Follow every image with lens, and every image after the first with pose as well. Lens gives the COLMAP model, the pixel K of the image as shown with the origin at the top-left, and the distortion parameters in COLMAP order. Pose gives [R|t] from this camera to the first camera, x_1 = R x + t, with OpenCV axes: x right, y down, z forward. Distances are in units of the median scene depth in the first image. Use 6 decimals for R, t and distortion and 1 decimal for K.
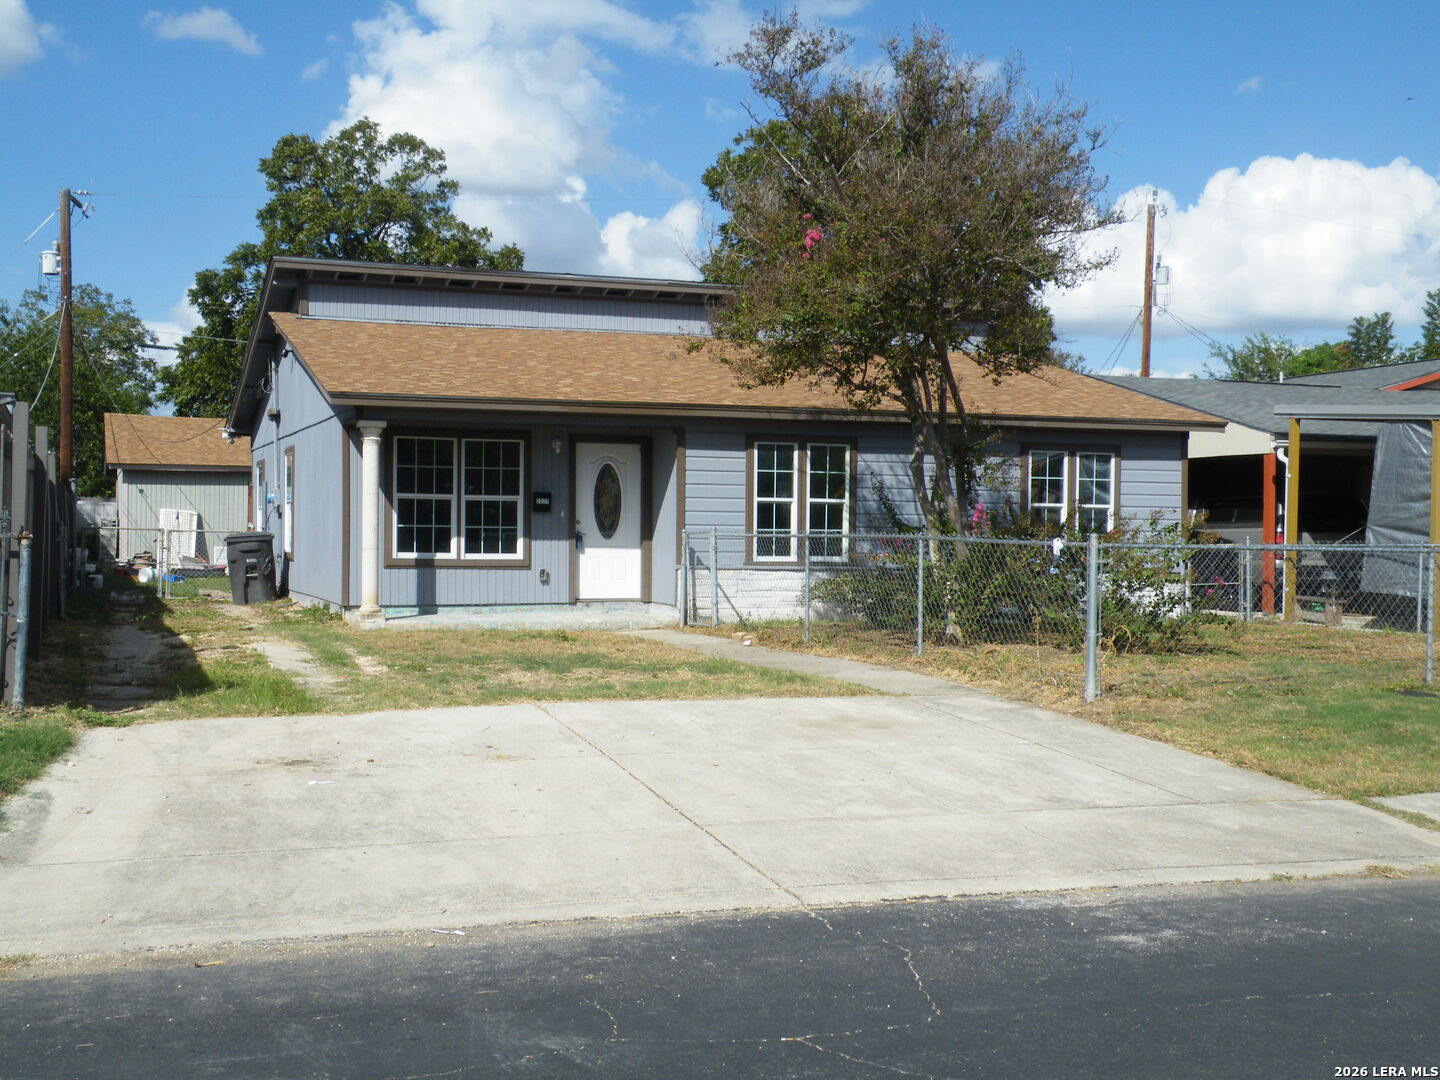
lens RADIAL K [[1740.8, 0, 721.0], [0, 1740.8, 540.6], [0, 0, 1]] dist [0.088687, 0.000000]
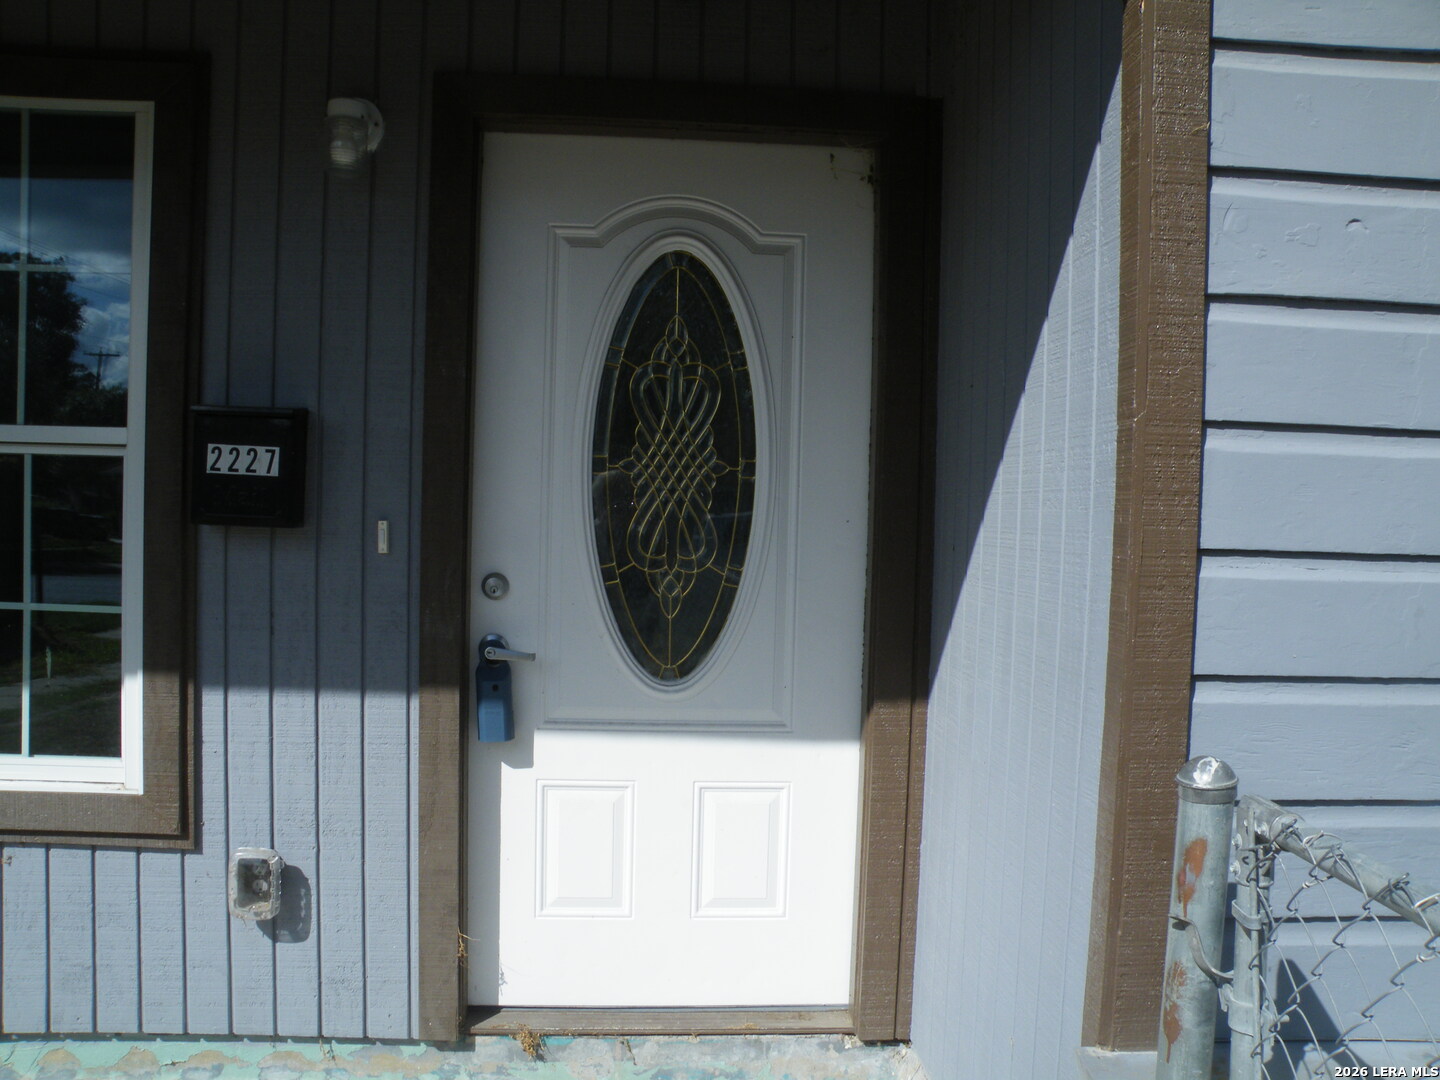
lens RADIAL K [[1153.8, 0, 716.1], [0, 1153.8, 546.5], [0, 0, 1]] dist [-0.141498, 0.131709]
pose [[0.958082, 0.033207, -0.284562, -0.028217], [-0.025319, 0.999188, 0.031357, -0.018829], [0.285372, -0.022837, 0.958145, 0.902634]]
